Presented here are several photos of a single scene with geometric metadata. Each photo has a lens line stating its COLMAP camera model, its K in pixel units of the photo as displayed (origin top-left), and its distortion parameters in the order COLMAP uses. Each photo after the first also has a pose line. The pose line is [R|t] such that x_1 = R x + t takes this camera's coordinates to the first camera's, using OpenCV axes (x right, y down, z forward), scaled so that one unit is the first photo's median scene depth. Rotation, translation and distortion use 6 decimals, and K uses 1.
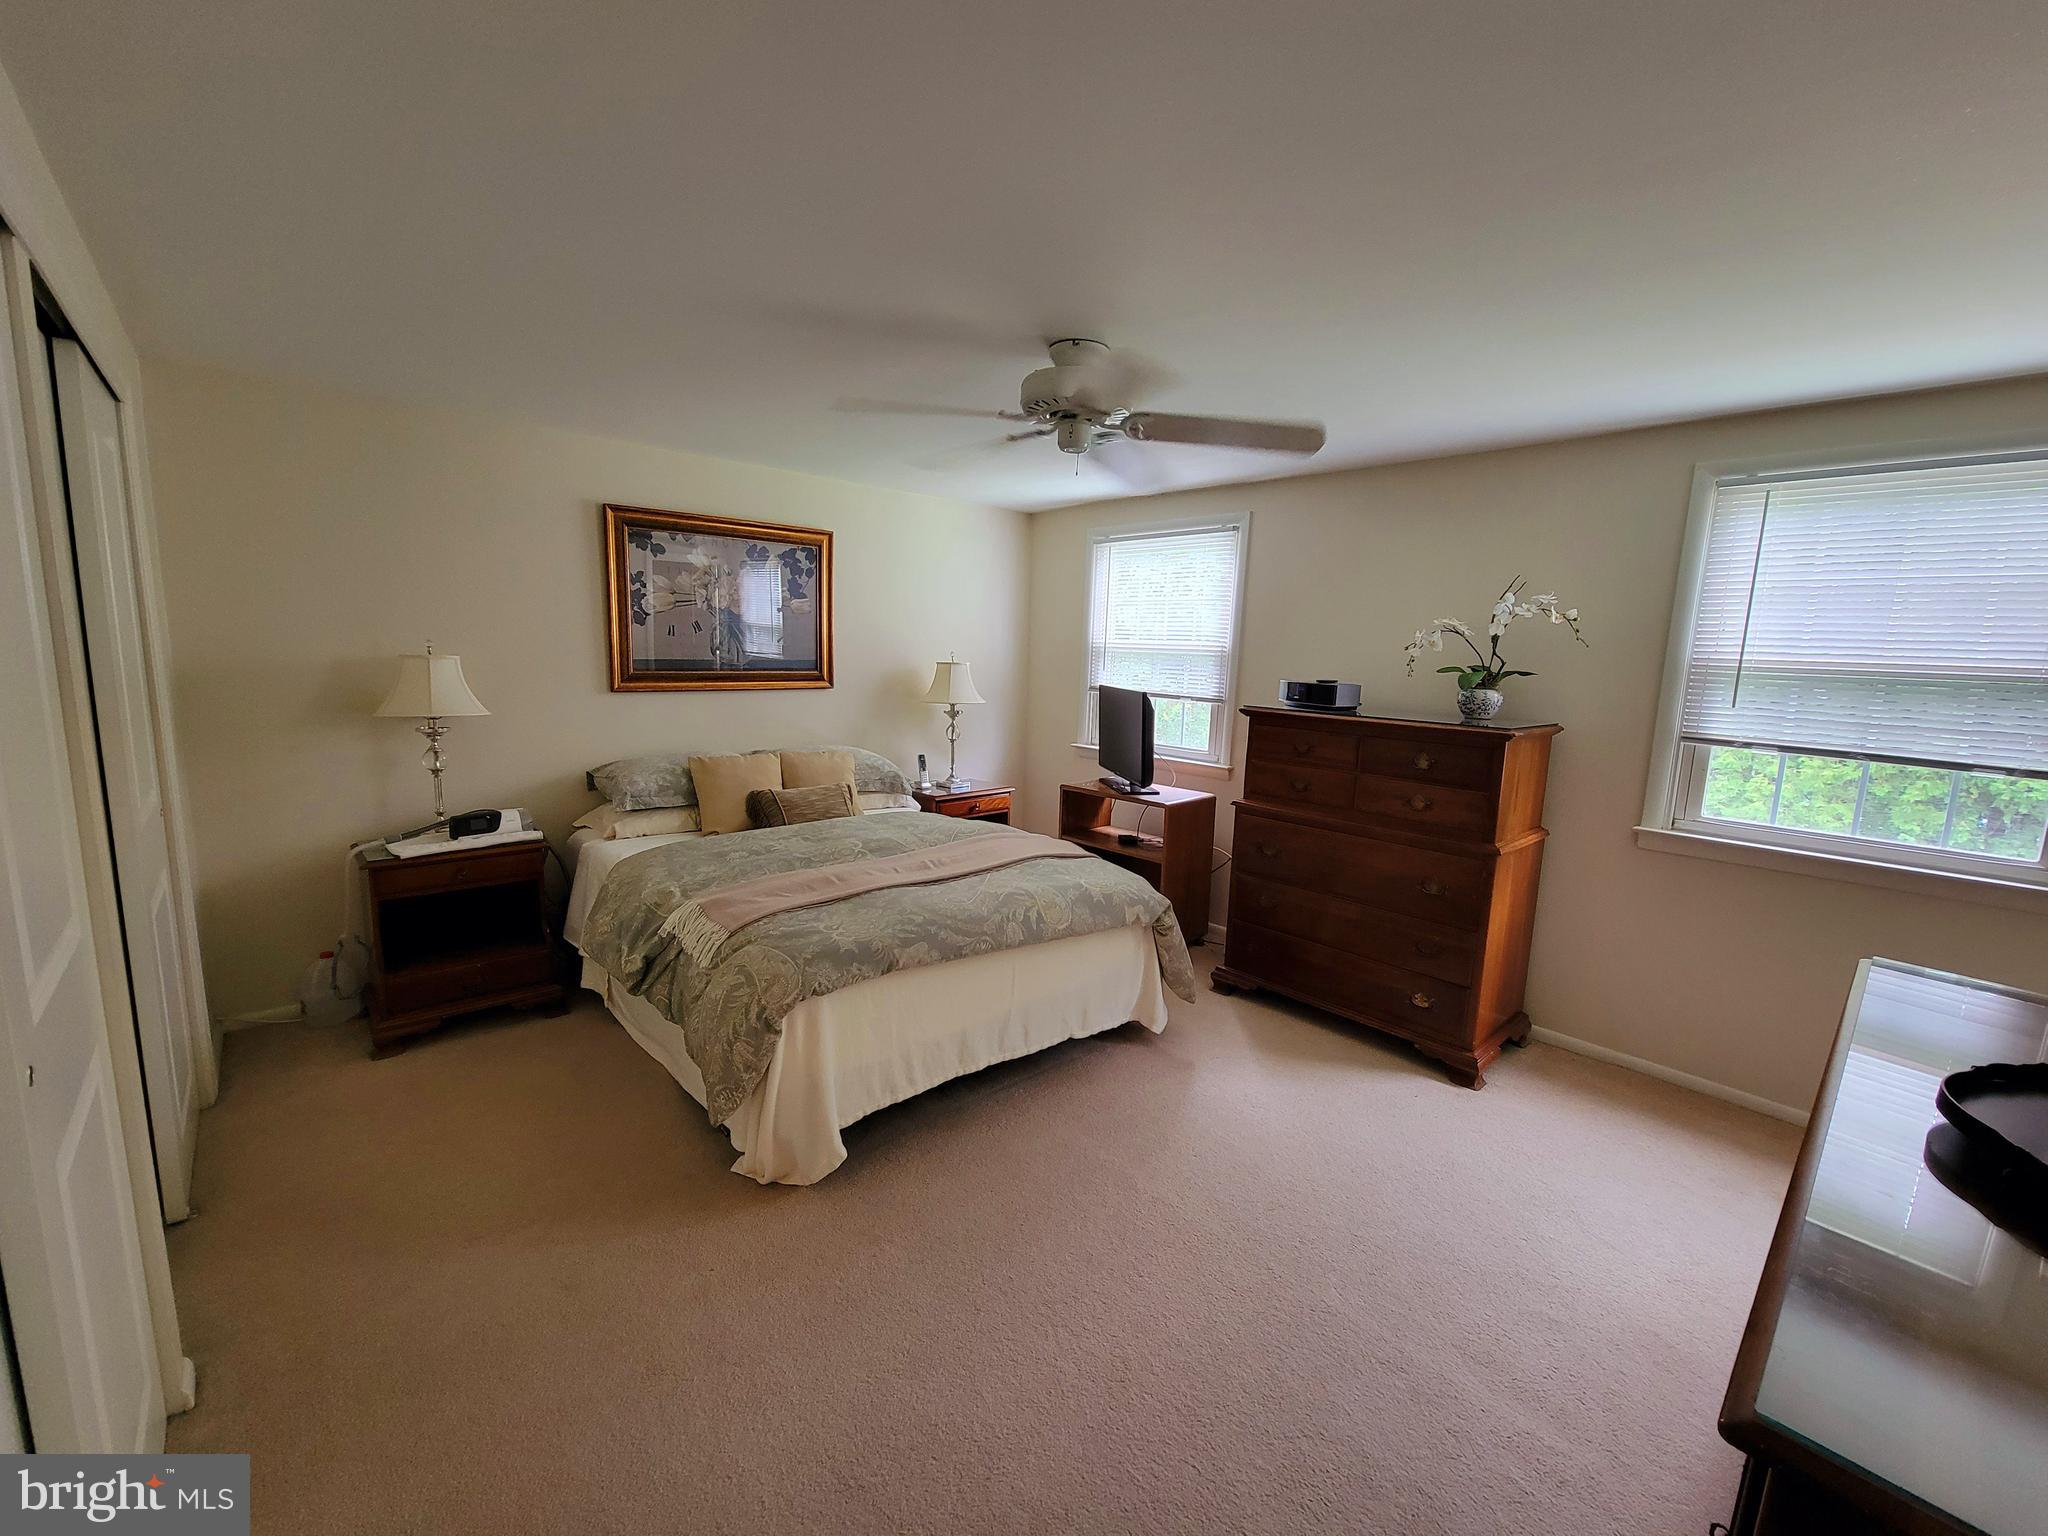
lens RADIAL K [[834.4, 0, 1025.4], [0, 834.4, 771.3], [0, 0, 1]] dist [-0.000041, -0.000455]
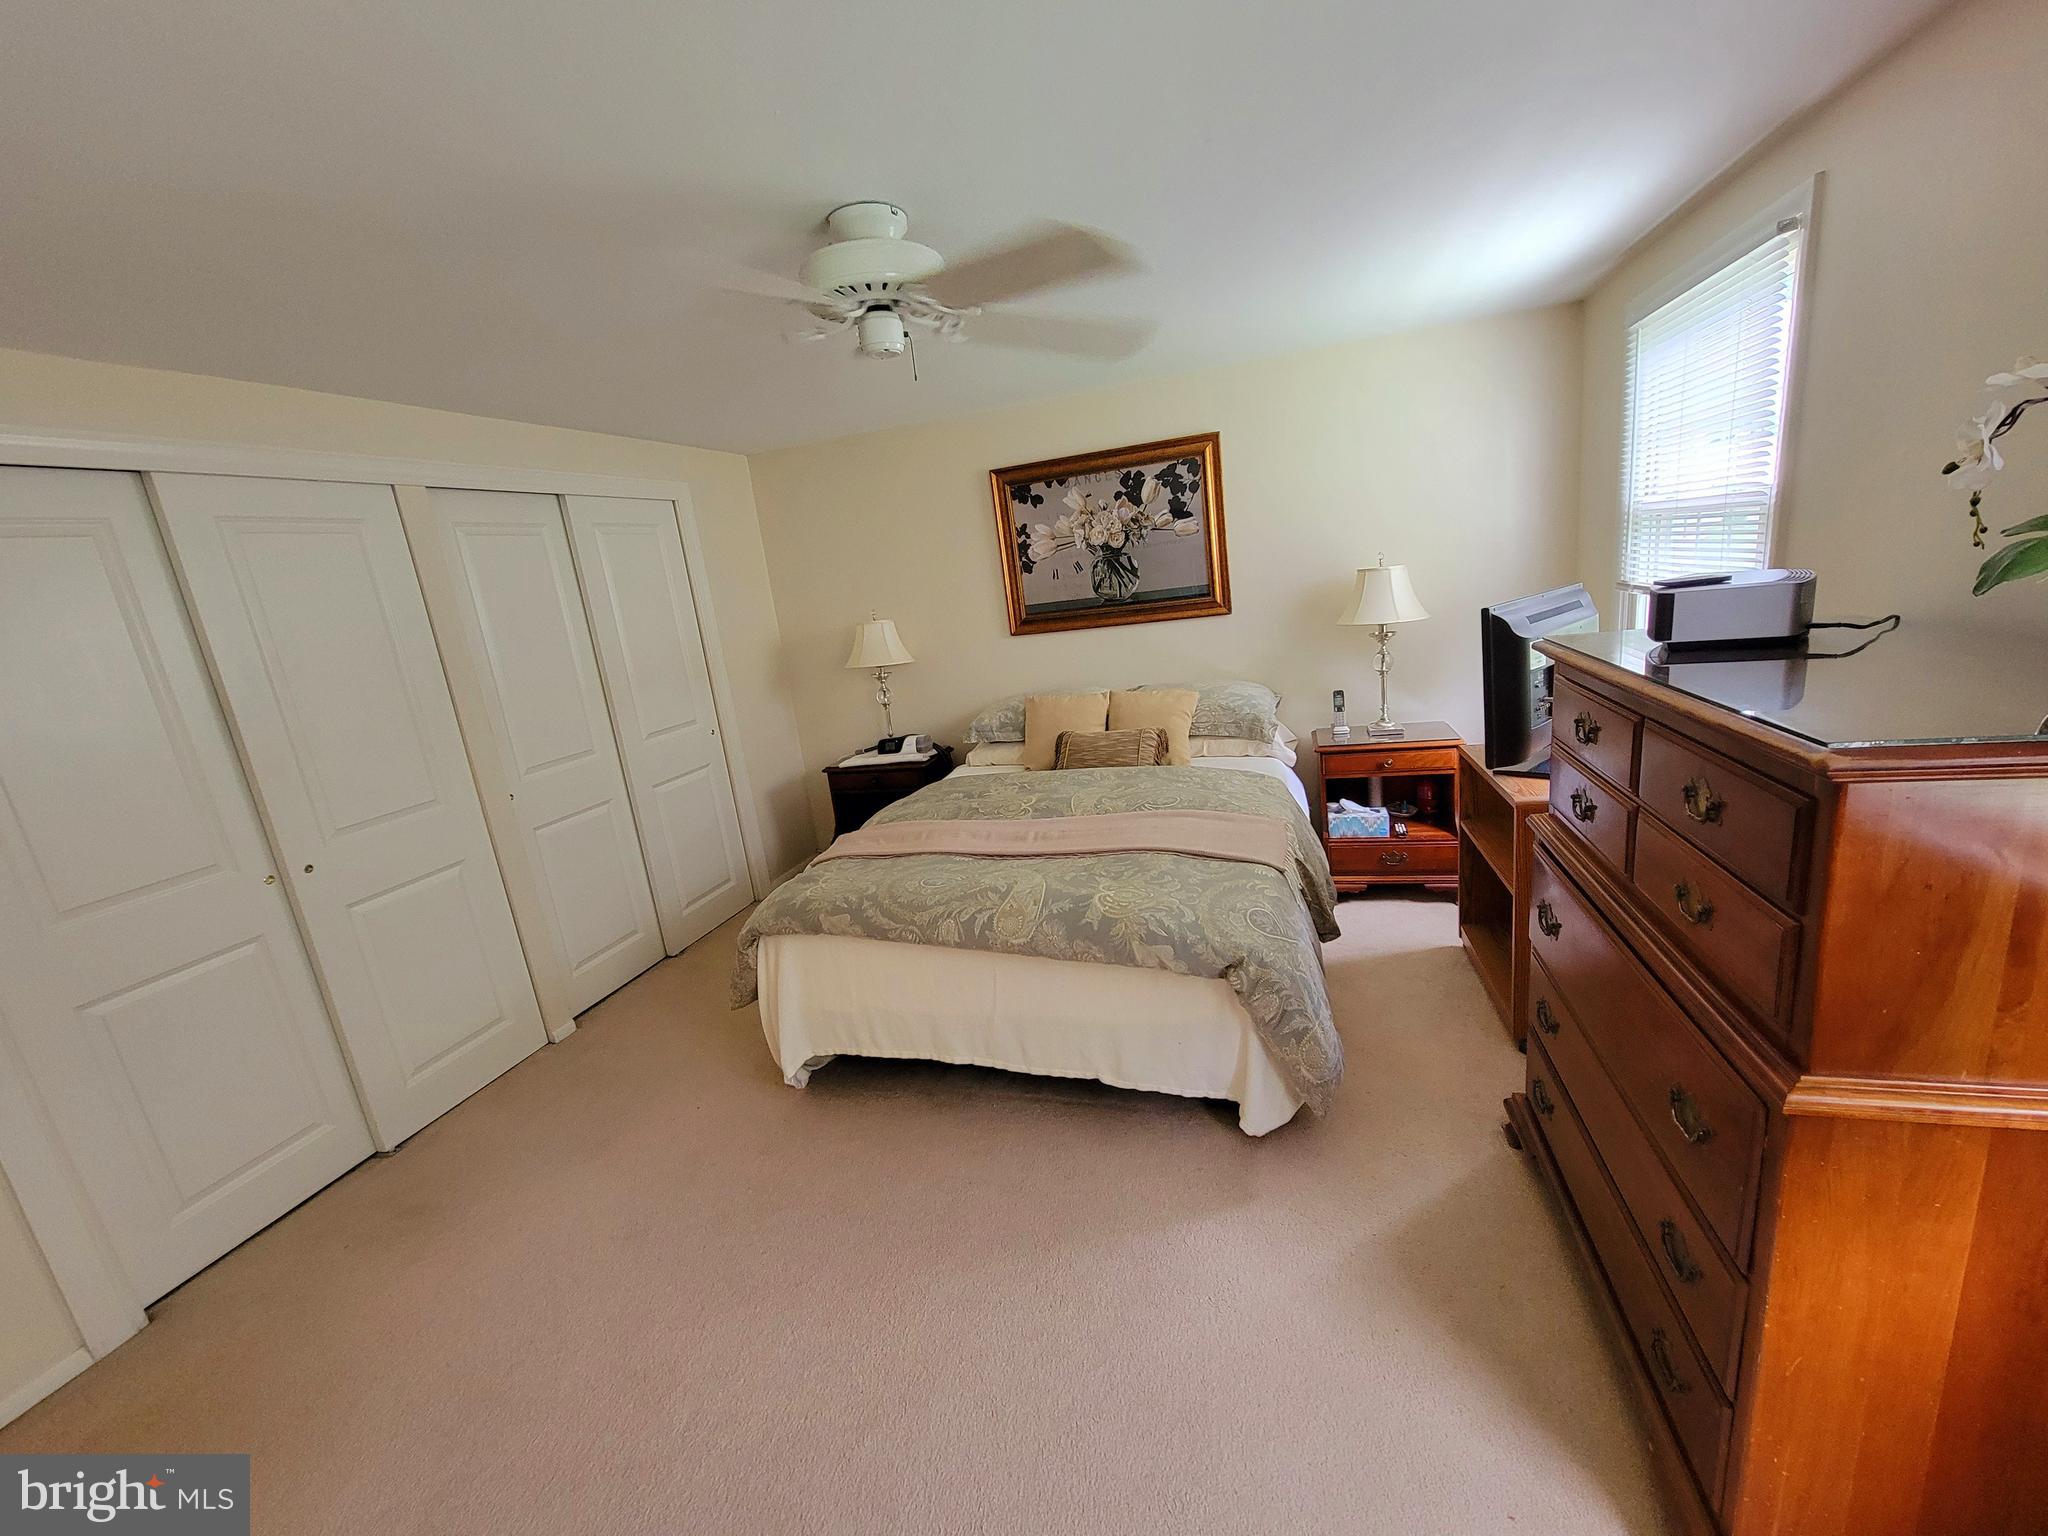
lens RADIAL K [[834.4, 0, 1021.4], [0, 834.4, 770.9], [0, 0, 1]] dist [-0.000041, -0.000455]
pose [[0.505554, 0.110709, -0.855663, 0.547419], [0.004099, 0.991414, 0.130695, -0.065445], [0.862785, -0.069581, 0.500760, 0.452644]]
